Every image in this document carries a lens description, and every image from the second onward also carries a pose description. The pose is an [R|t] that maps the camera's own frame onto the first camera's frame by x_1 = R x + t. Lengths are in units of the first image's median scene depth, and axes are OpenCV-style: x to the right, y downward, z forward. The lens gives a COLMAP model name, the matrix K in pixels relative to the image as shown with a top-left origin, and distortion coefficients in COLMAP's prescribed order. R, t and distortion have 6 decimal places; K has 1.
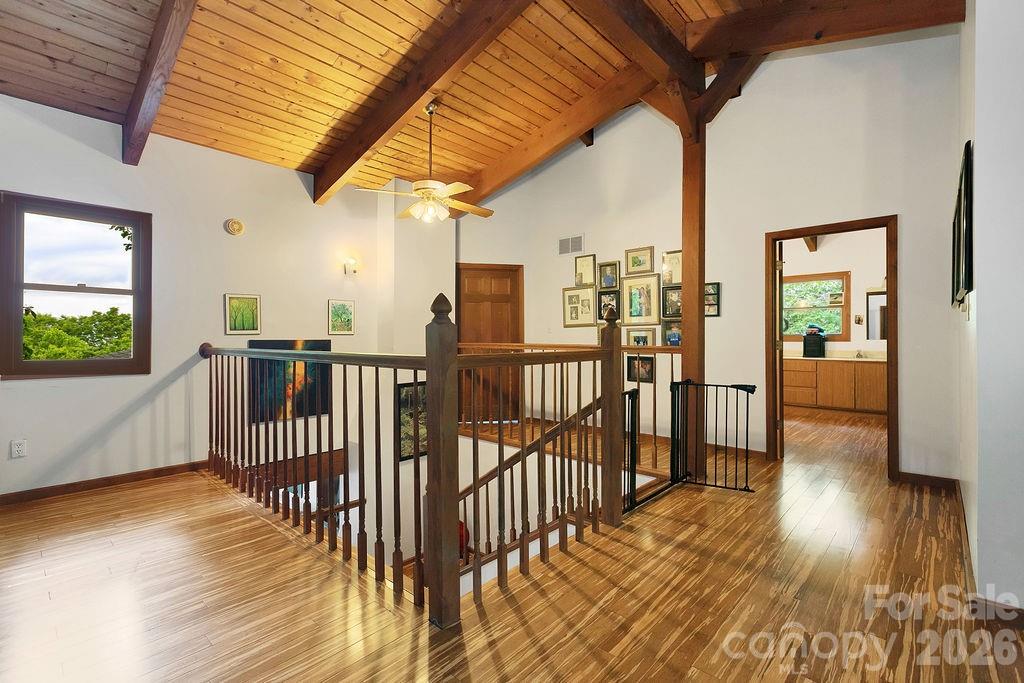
lens RADIAL K [[460.7, 0, 510.9], [0, 460.7, 339.1], [0, 0, 1]] dist [0.002946, 0.000014]
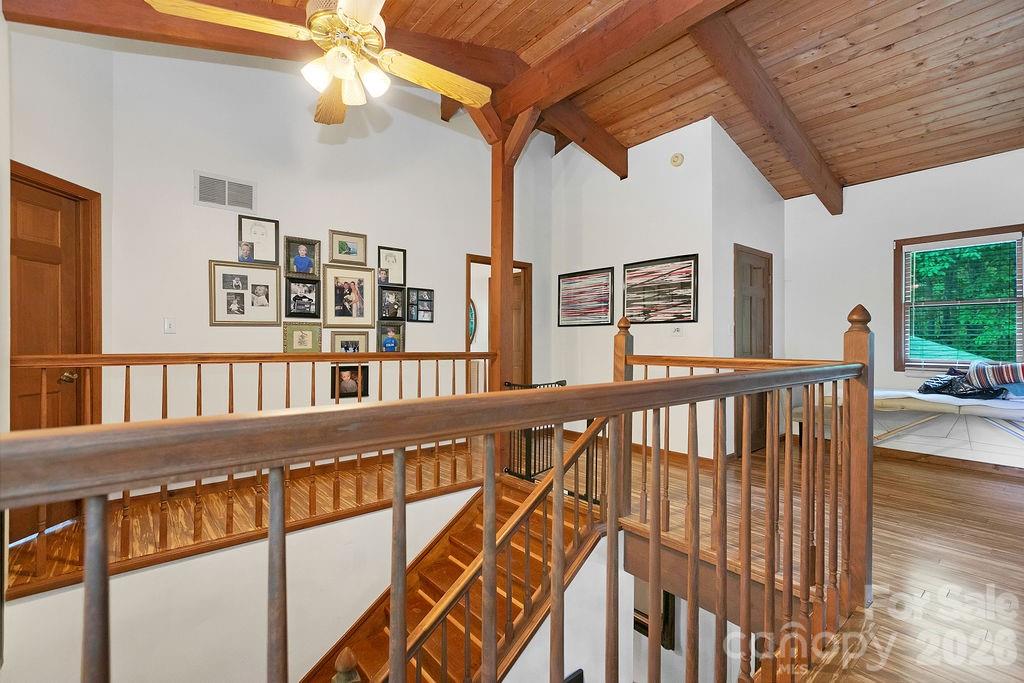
lens RADIAL K [[460.7, 0, 511.5], [0, 460.7, 346.0], [0, 0, 1]] dist [0.002946, 0.000014]
pose [[0.118213, -0.007242, 0.992962, -0.480736], [0.000901, 0.999974, 0.007186, -0.003160], [-0.992988, 0.000045, 0.118217, 0.602701]]
